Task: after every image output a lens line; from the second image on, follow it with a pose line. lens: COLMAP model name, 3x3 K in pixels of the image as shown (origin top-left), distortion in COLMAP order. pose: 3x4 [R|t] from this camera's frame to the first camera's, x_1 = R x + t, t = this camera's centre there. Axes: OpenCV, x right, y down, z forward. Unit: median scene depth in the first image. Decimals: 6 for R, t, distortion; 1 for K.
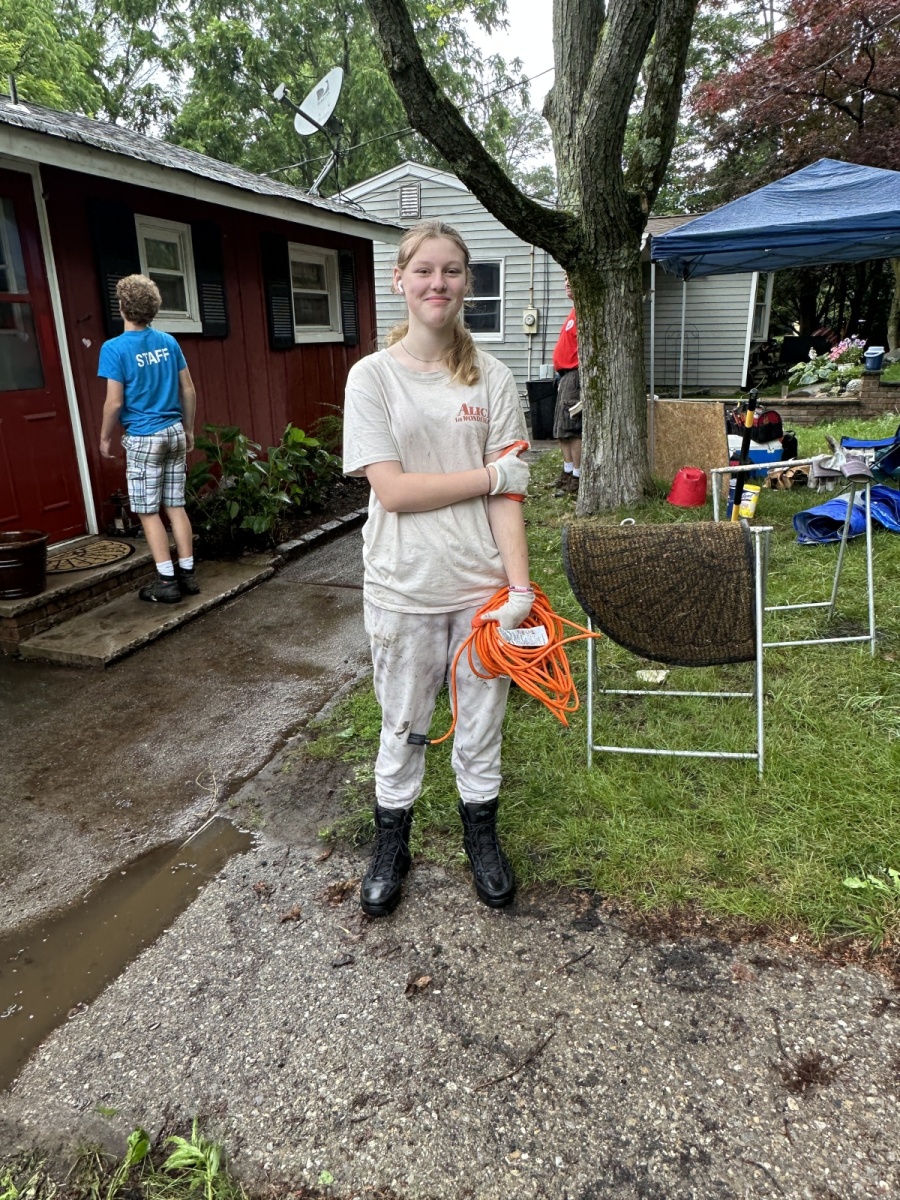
lens RADIAL K [[820.5, 0, 450.0], [0, 820.5, 600.0], [0, 0, 1]] dist [0.000489, -0.000359]
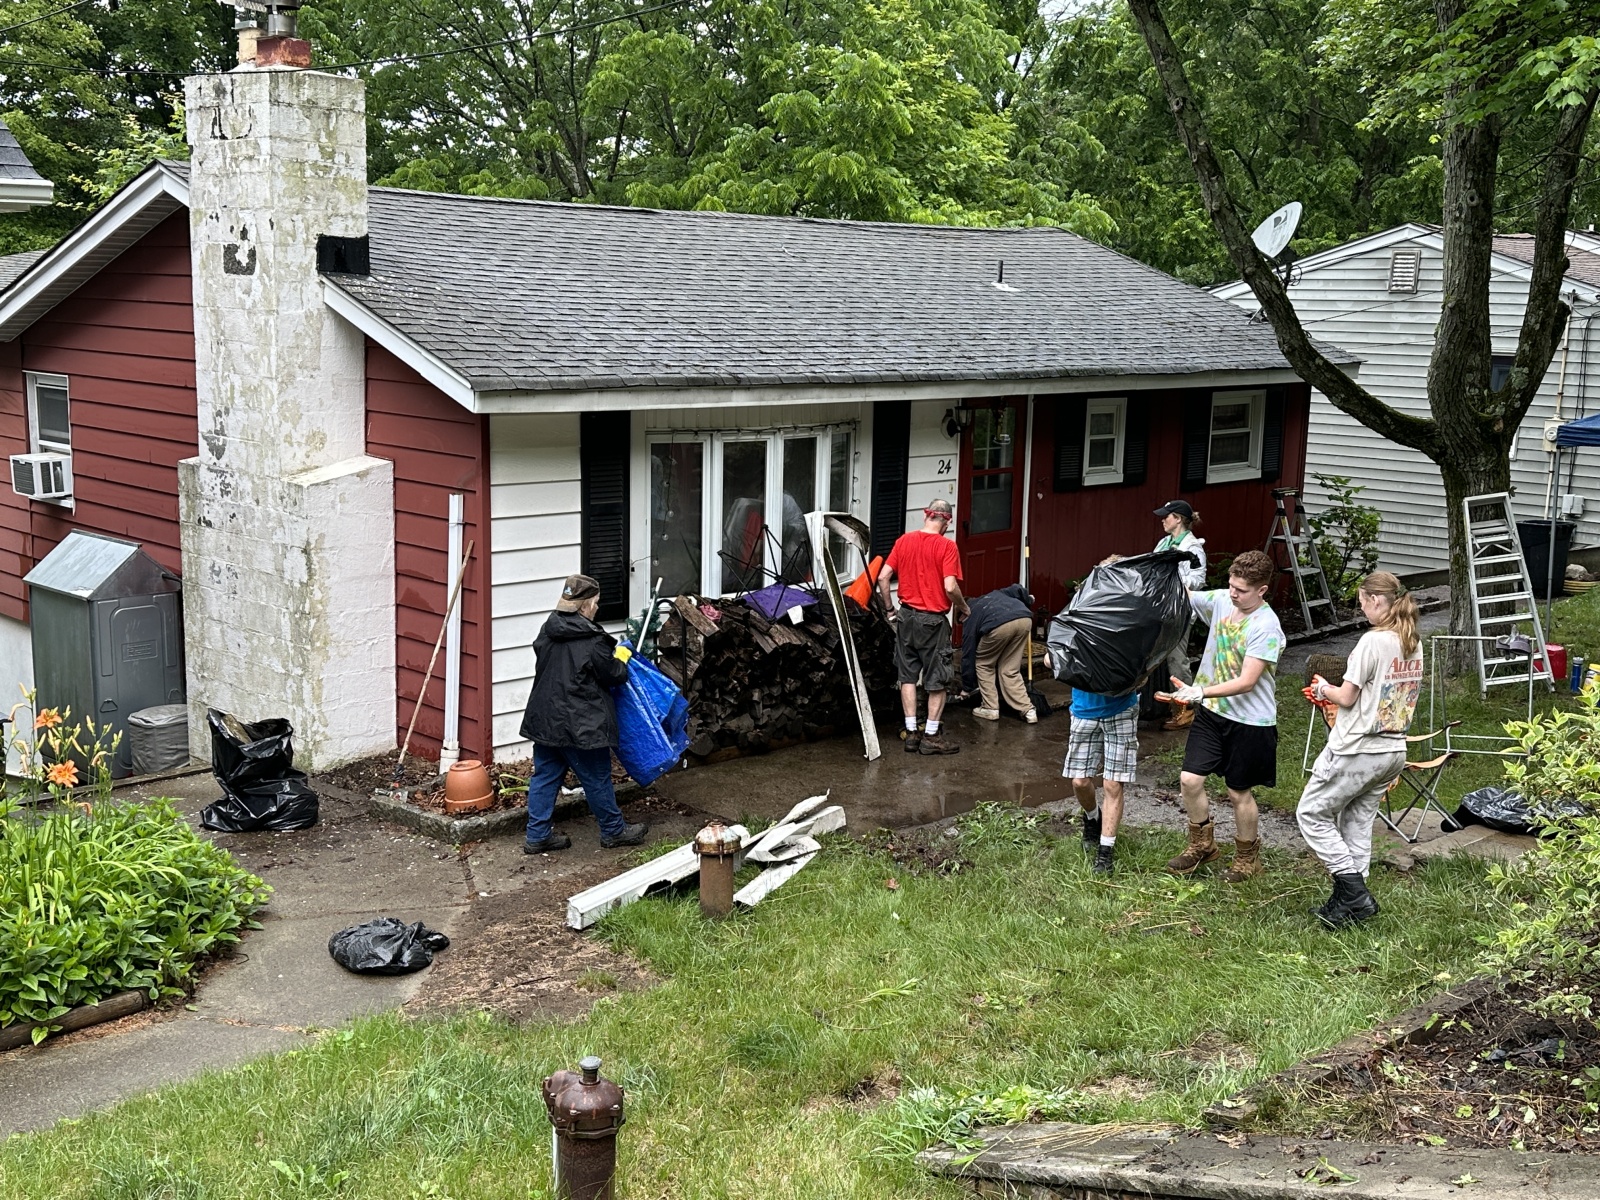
lens RADIAL K [[1732.5, 0, 852.3], [0, 1732.5, 603.6], [0, 0, 1]] dist [0.281017, -0.695934]
pose [[0.916701, 0.108968, -0.384428, 0.259333], [-0.164772, 0.979576, -0.115245, 0.157828], [0.364018, 0.168988, 0.915933, -1.124395]]
